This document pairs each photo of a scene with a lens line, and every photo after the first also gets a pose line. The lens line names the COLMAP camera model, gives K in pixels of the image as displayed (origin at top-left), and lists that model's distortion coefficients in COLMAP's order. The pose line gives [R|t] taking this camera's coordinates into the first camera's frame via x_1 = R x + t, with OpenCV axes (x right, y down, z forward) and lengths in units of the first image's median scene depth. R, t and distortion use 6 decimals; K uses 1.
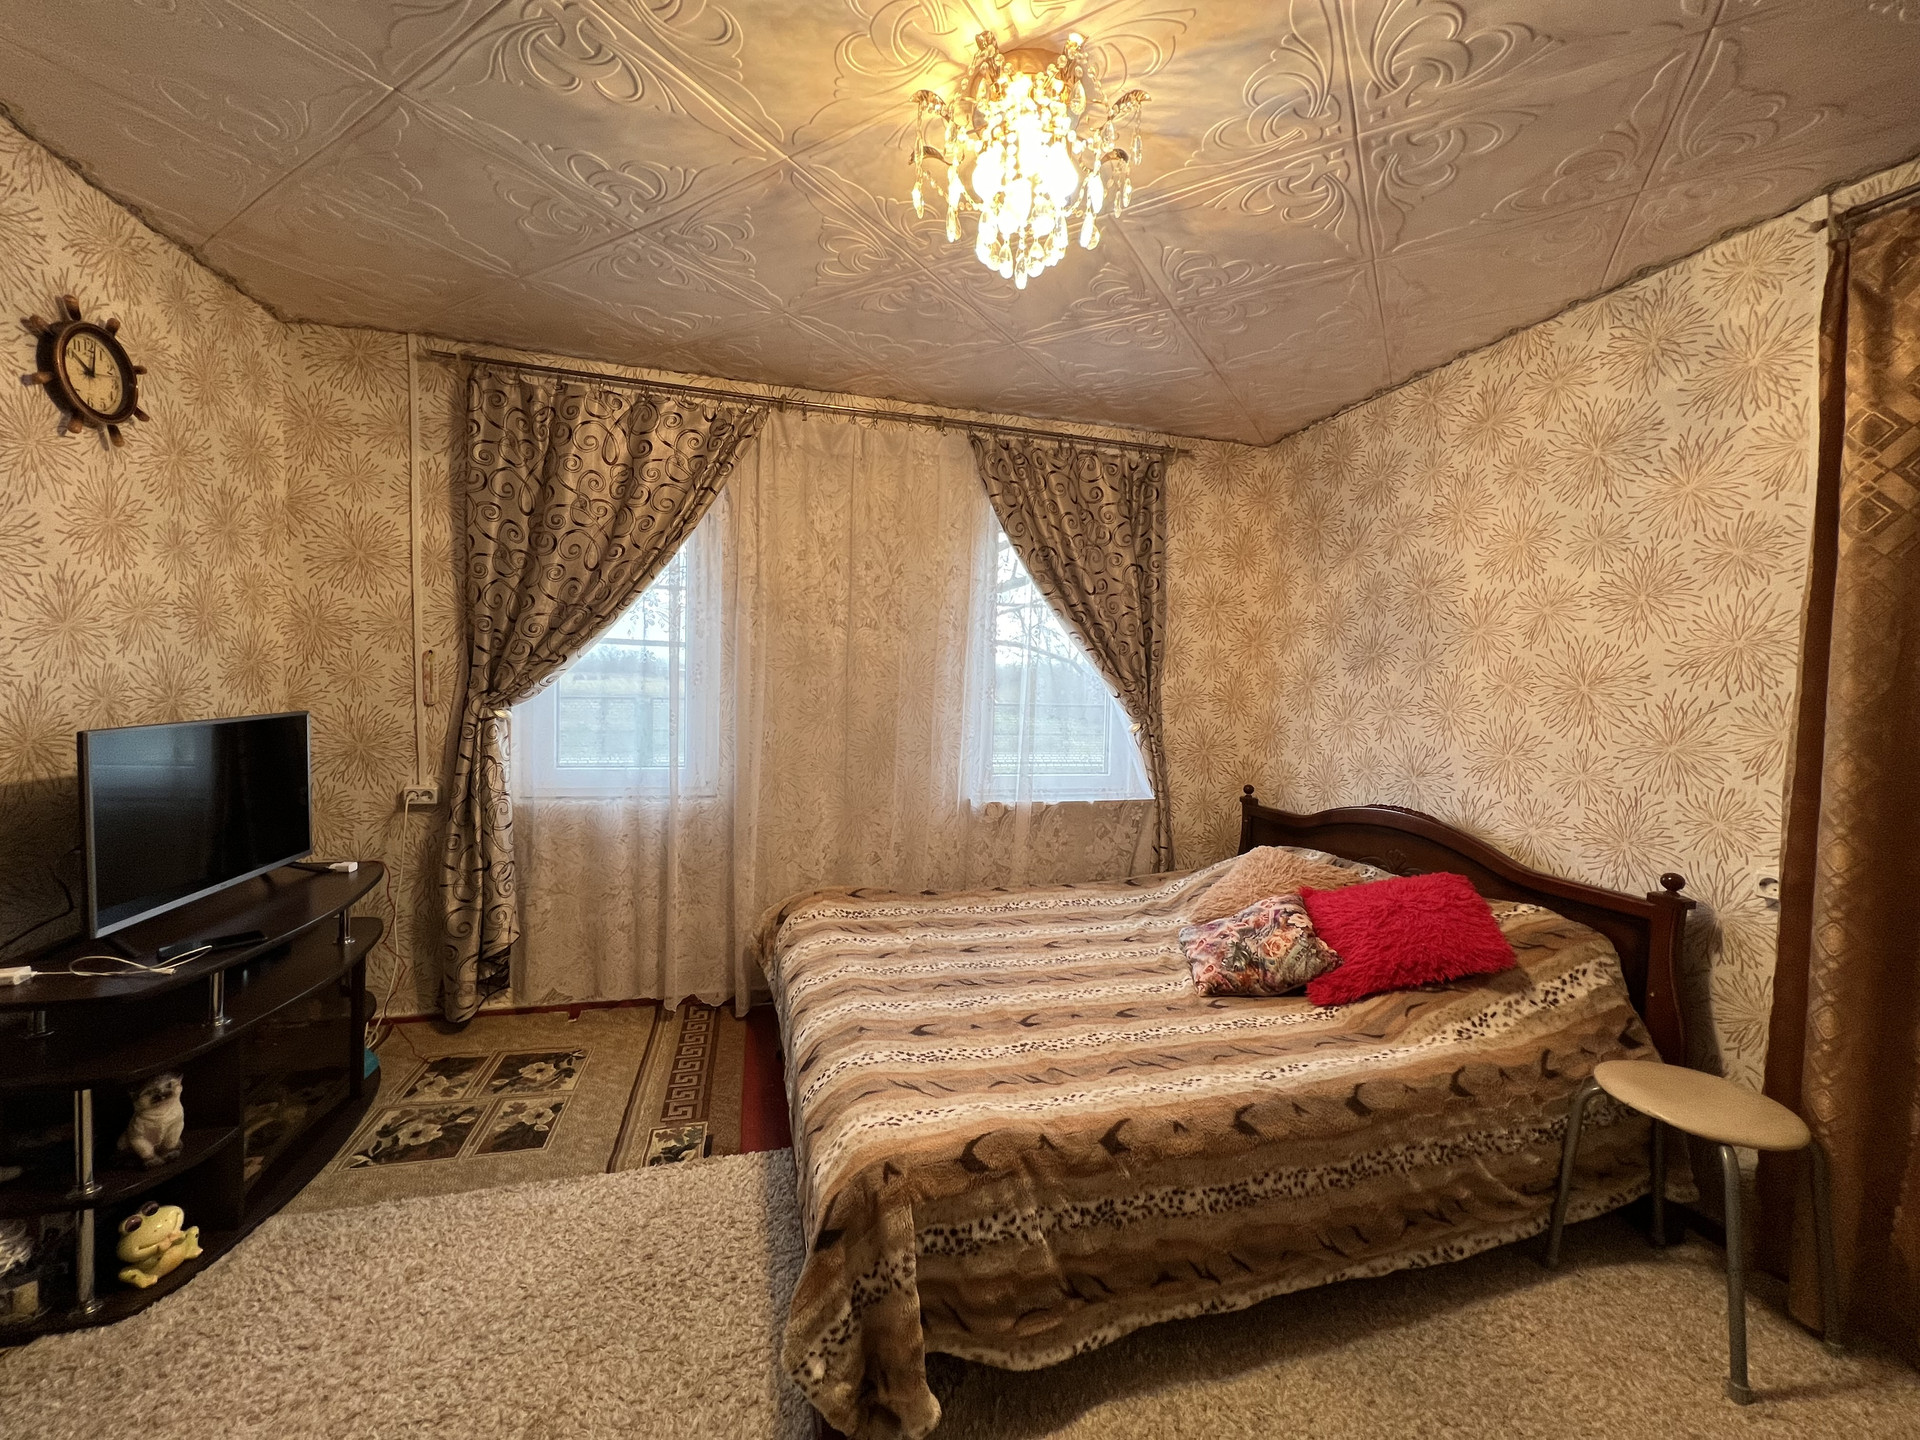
lens RADIAL K [[762.1, 0, 960.0], [0, 762.1, 720.0], [0, 0, 1]] dist [-0.001584, 0.000846]
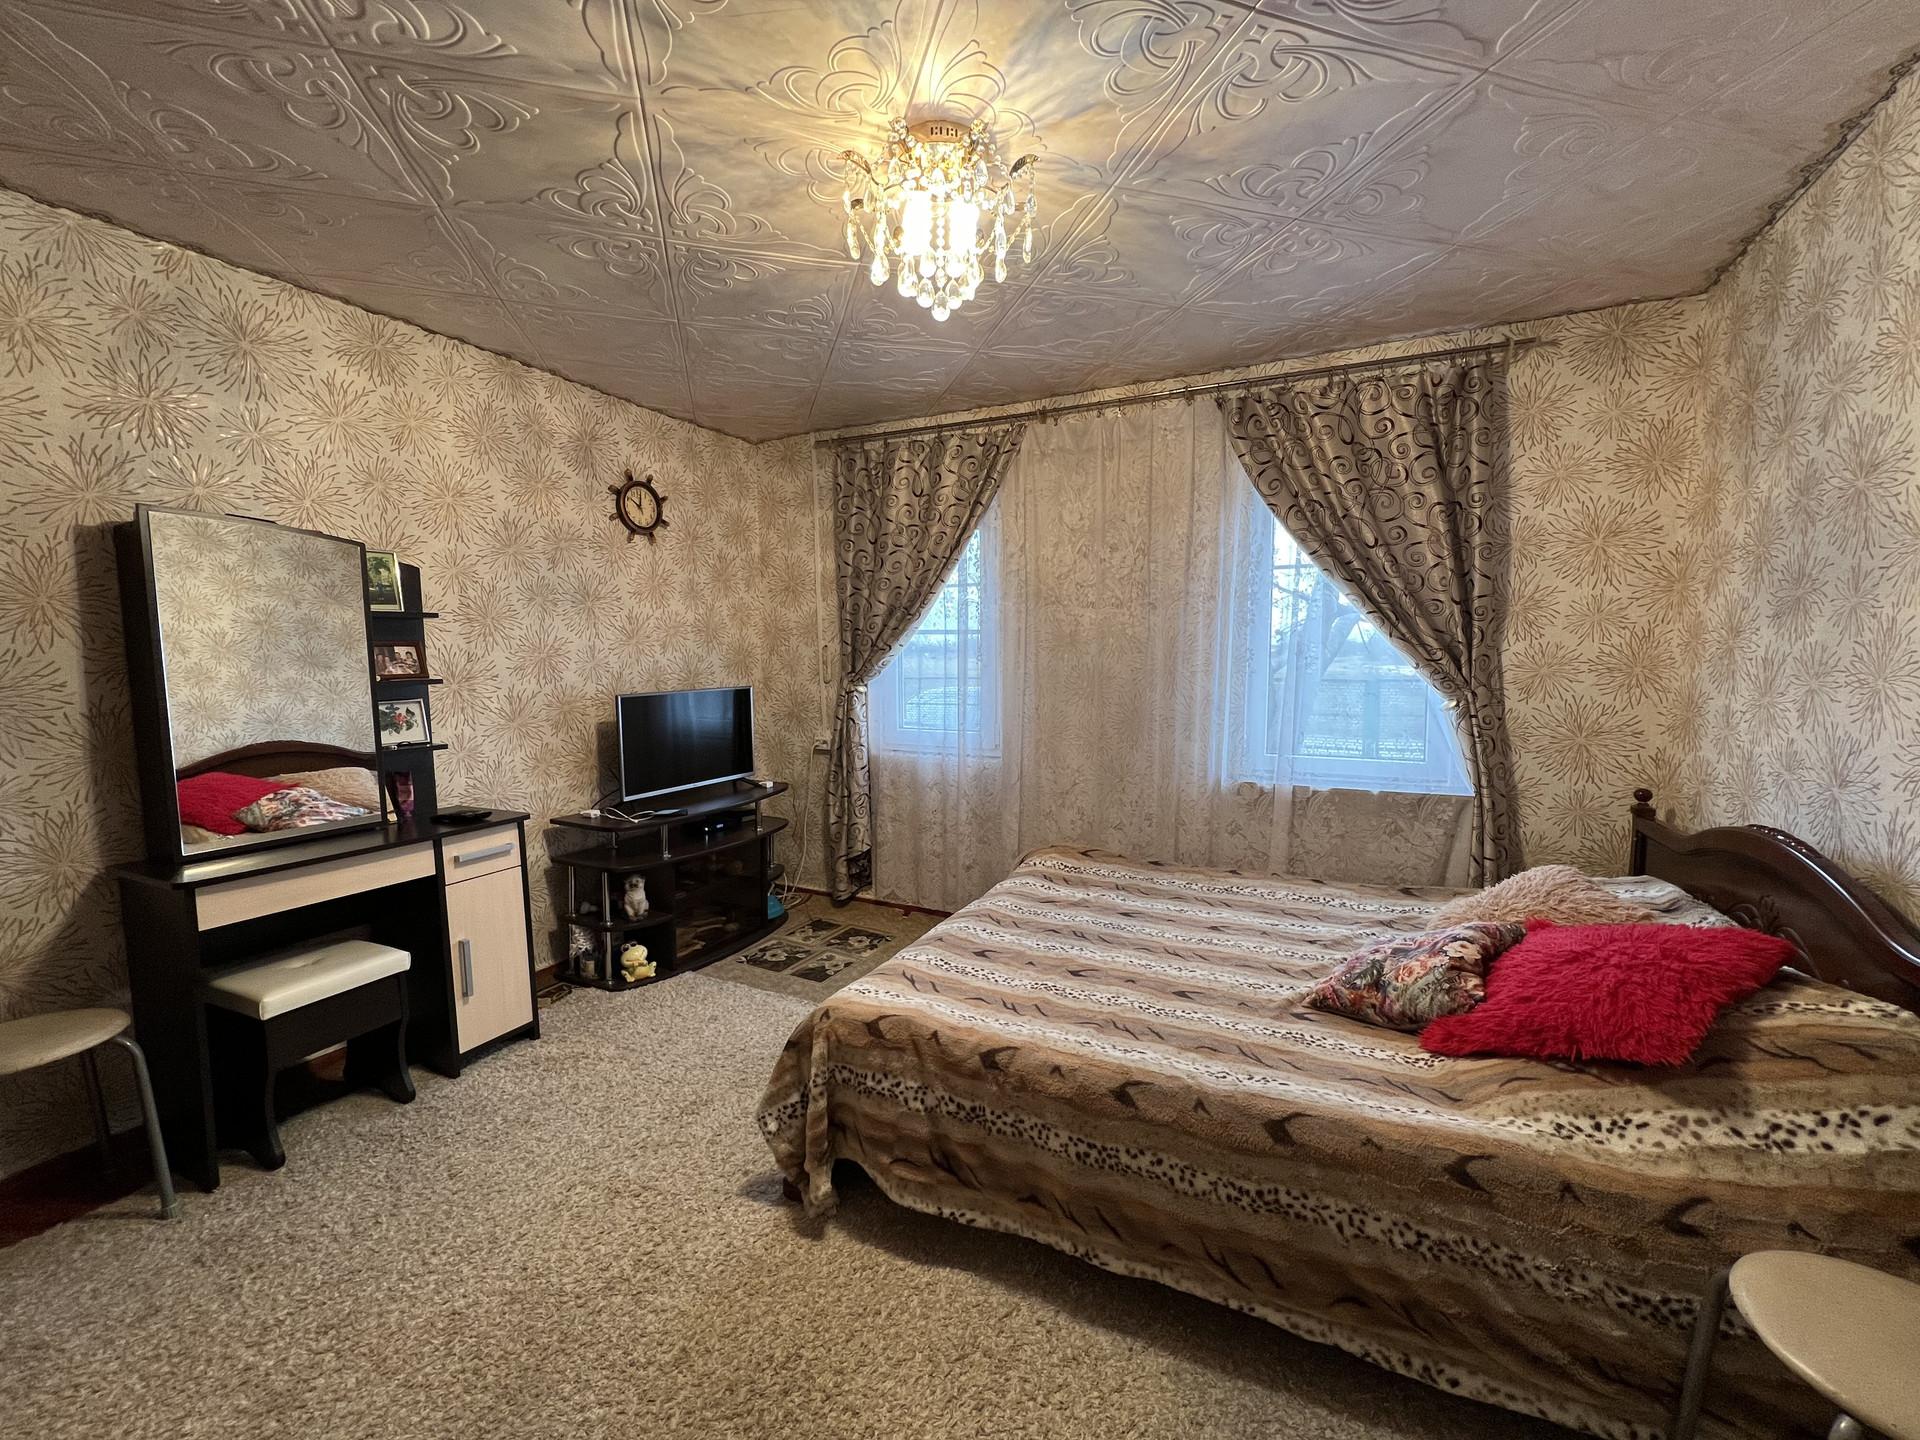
lens RADIAL K [[768.5, 0, 966.1], [0, 768.5, 720.6], [0, 0, 1]] dist [-0.002162, 0.000535]
pose [[0.747655, 0.025396, -0.663601, 0.534511], [-0.009131, 0.999567, 0.027966, 0.010813], [0.664024, -0.014850, 0.747564, 0.074107]]
